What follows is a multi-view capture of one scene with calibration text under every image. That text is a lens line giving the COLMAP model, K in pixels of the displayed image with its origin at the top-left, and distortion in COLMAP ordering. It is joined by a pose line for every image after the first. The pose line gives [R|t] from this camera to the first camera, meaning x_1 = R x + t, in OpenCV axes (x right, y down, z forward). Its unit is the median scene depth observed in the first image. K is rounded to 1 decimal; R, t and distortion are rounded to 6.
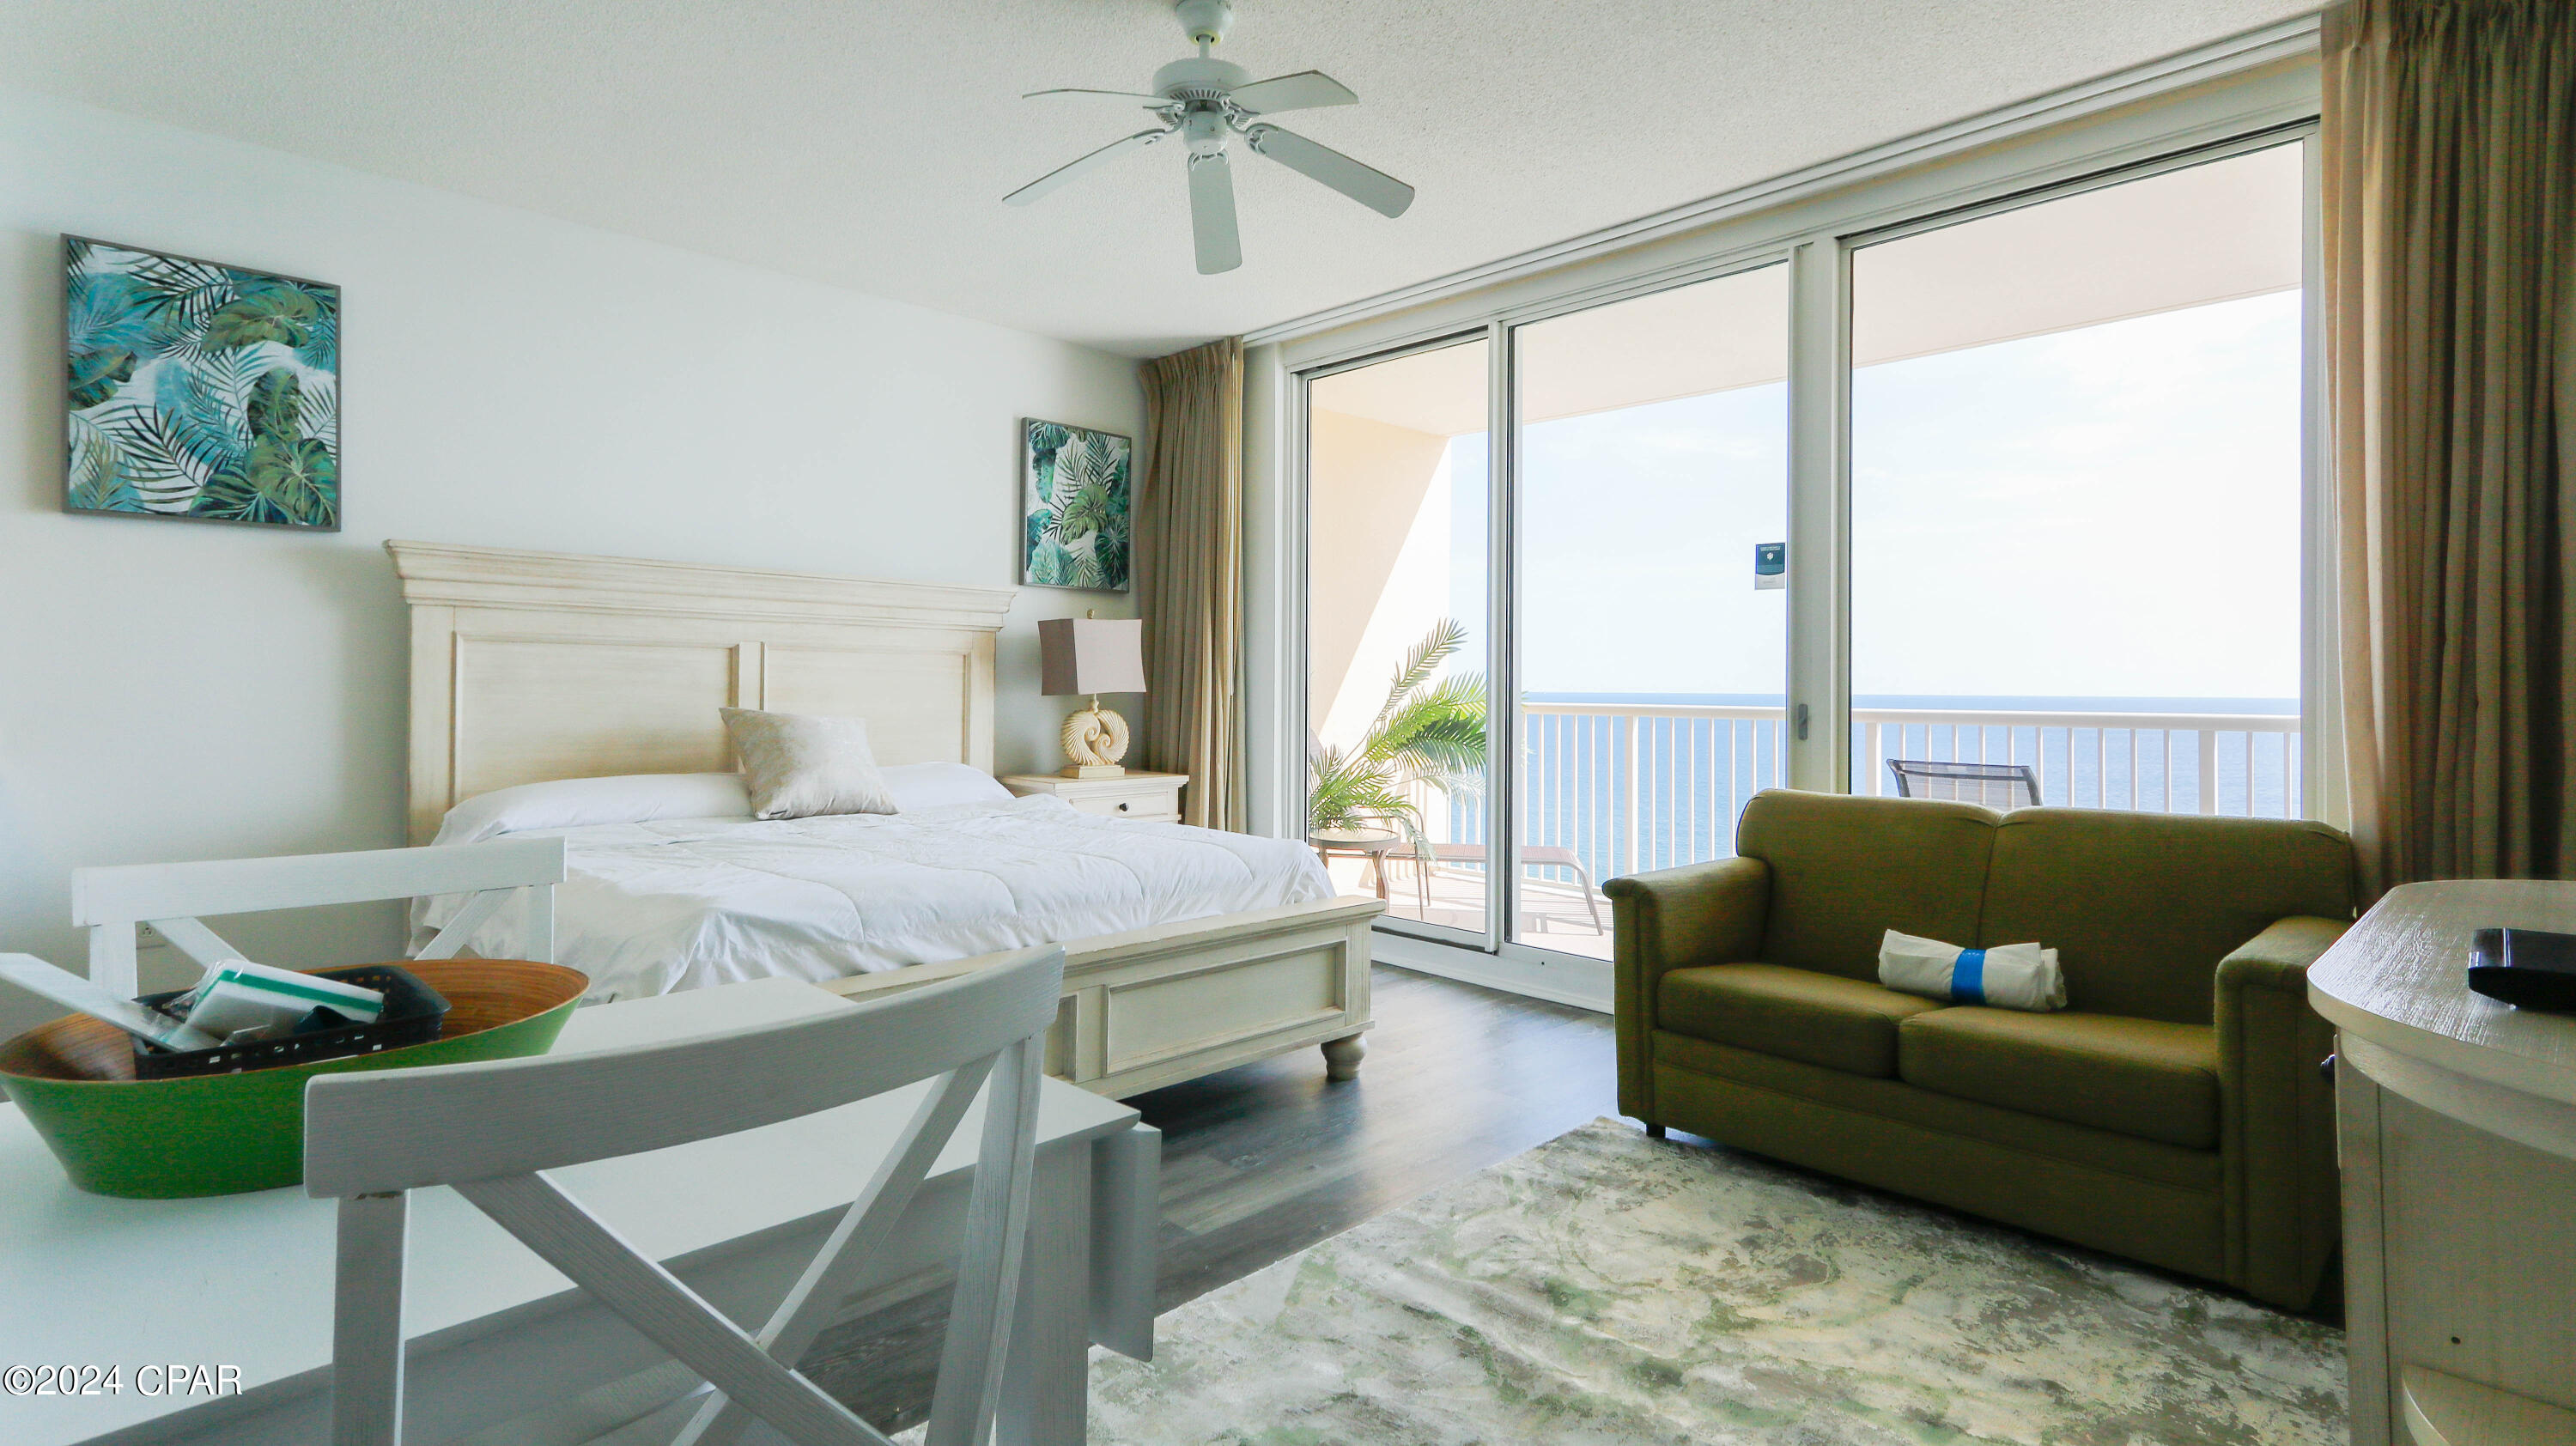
lens RADIAL K [[1211.0, 0, 1289.2], [0, 1211.0, 674.6], [0, 0, 1]] dist [0.010301, -0.000136]
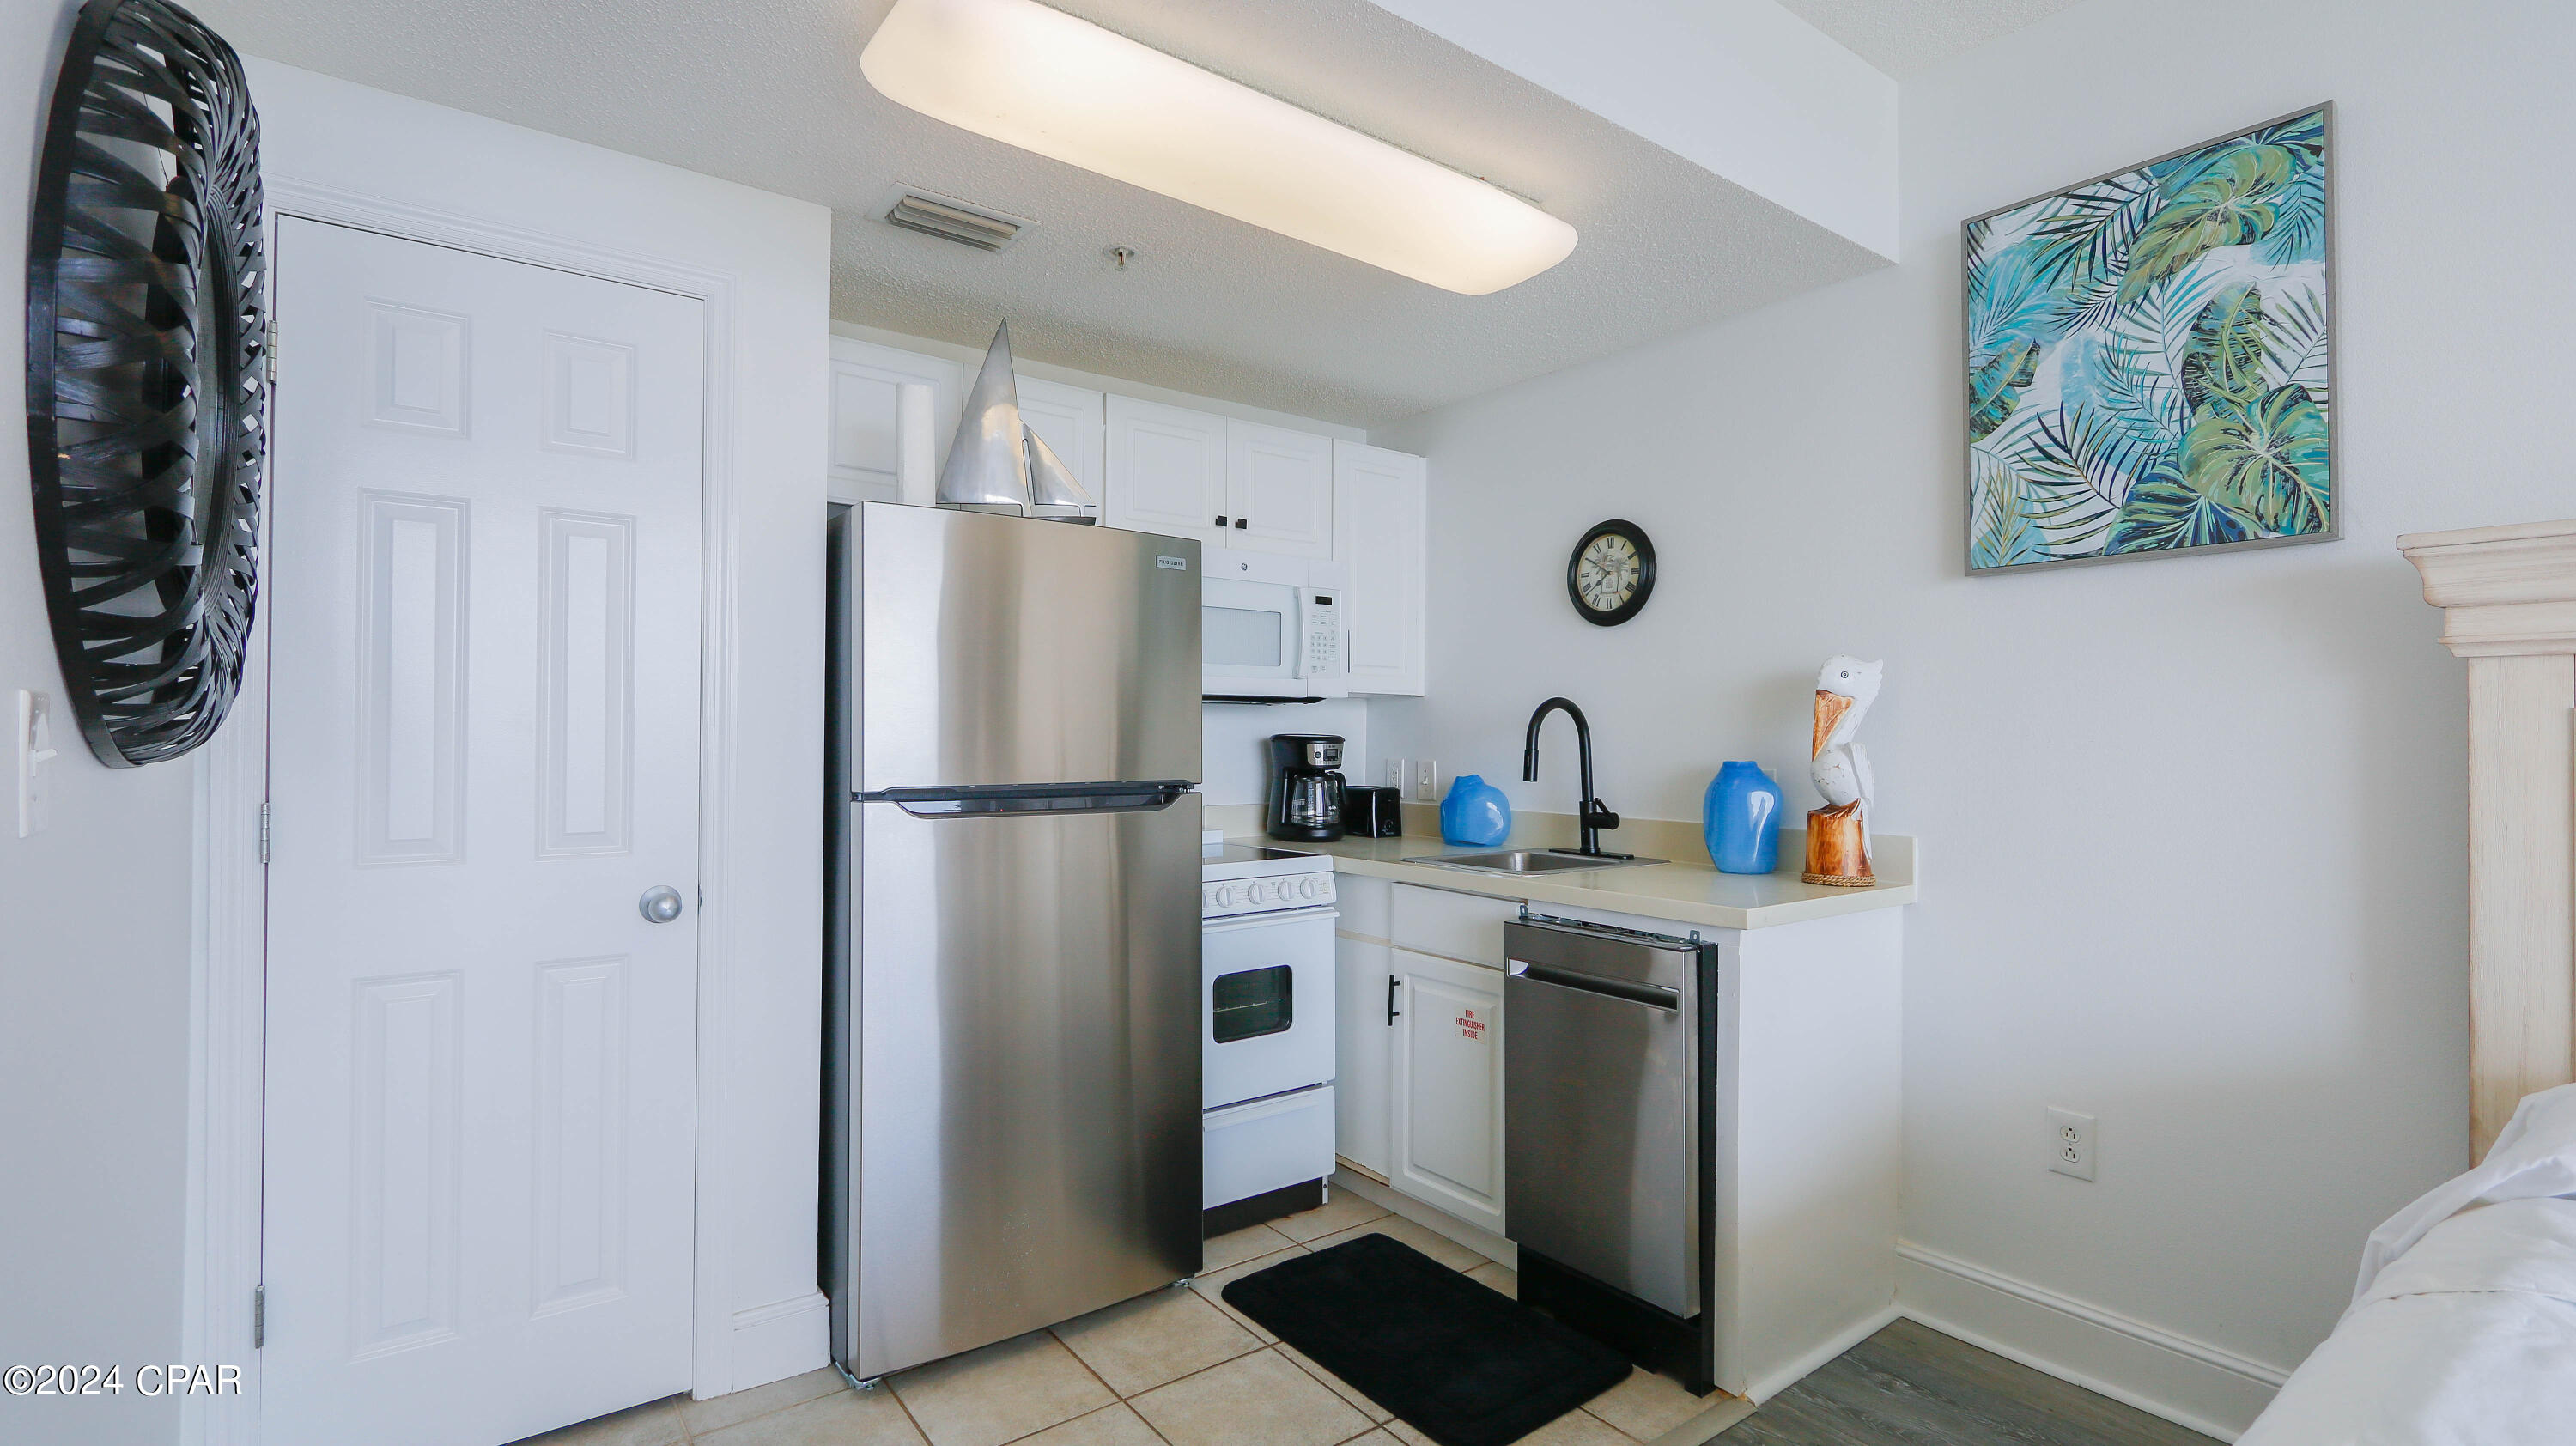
lens RADIAL K [[1169.7, 0, 1276.4], [0, 1169.7, 725.1], [0, 0, 1]] dist [0.012783, -0.010095]
pose [[-0.142747, -0.017166, -0.989610, -0.189351], [0.003057, 0.999837, -0.017784, -0.024850], [0.989754, -0.005564, -0.142671, 0.625620]]
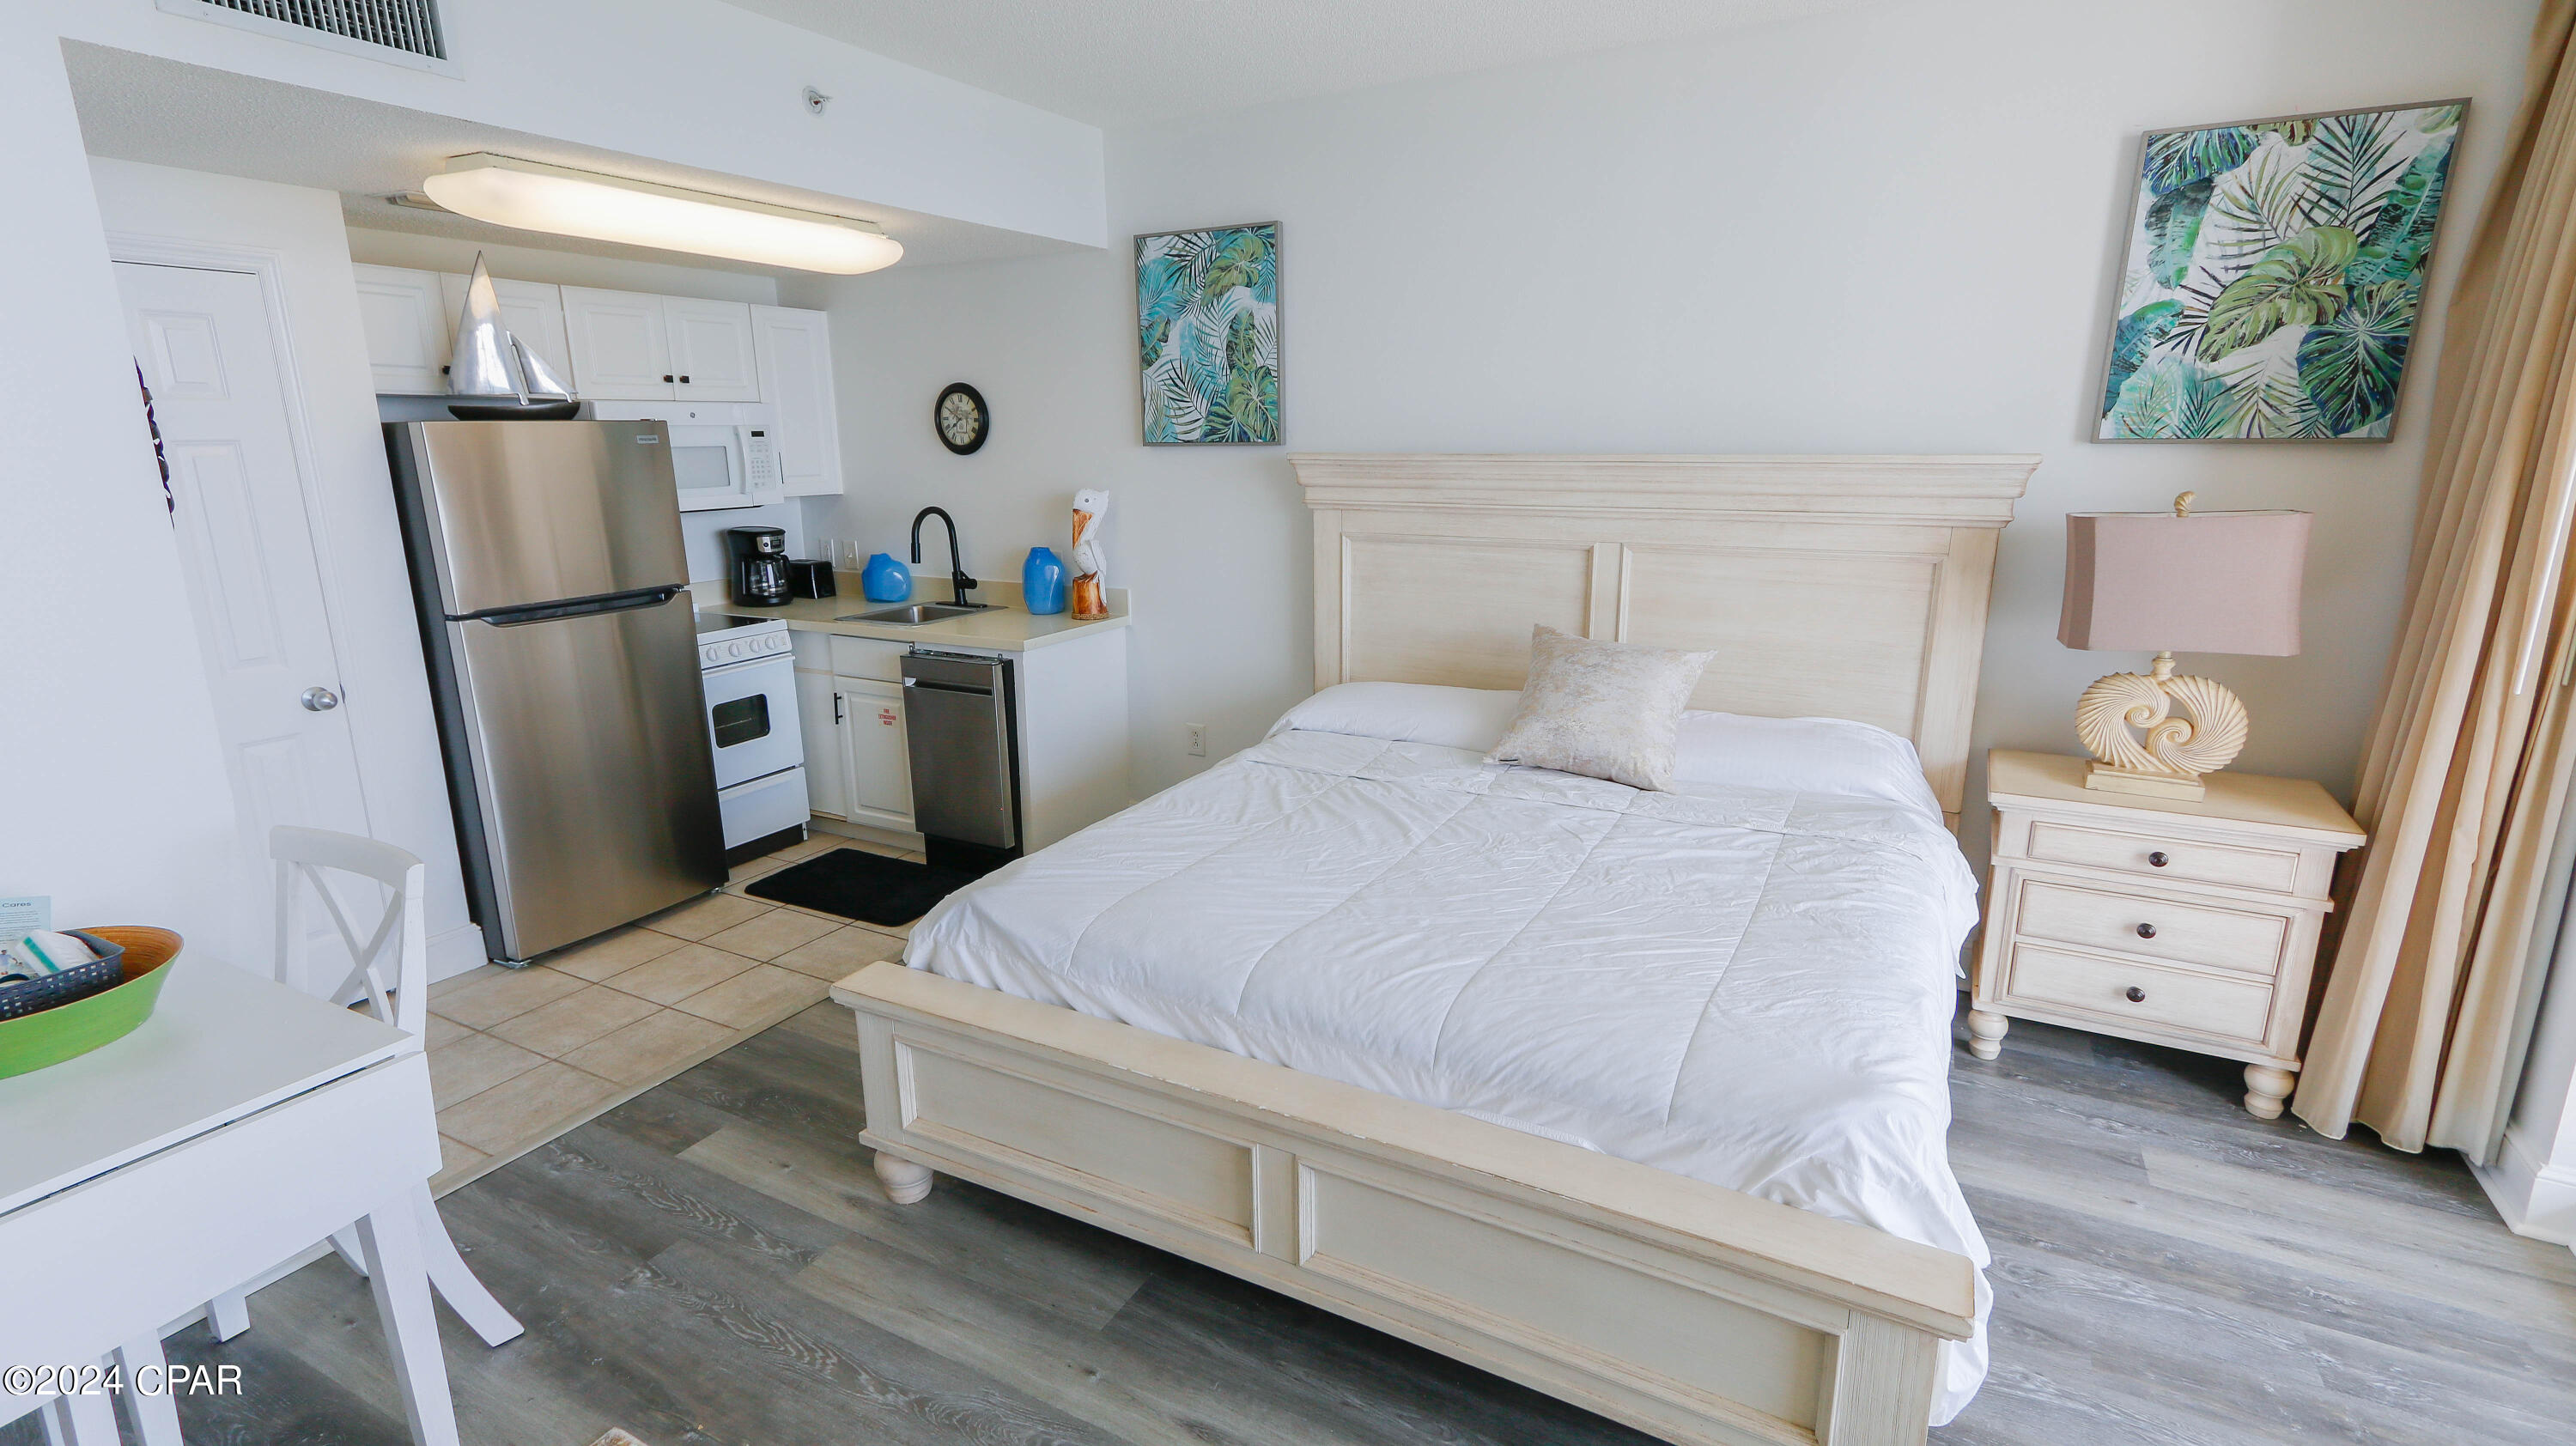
lens RADIAL K [[1218.8, 0, 1272.5], [0, 1218.8, 721.0], [0, 0, 1]] dist [0.022320, -0.001479]
pose [[0.285691, 0.219535, -0.932837, 0.394133], [0.021450, 0.971698, 0.235250, -0.142529], [0.958082, -0.087218, 0.272896, 0.679846]]
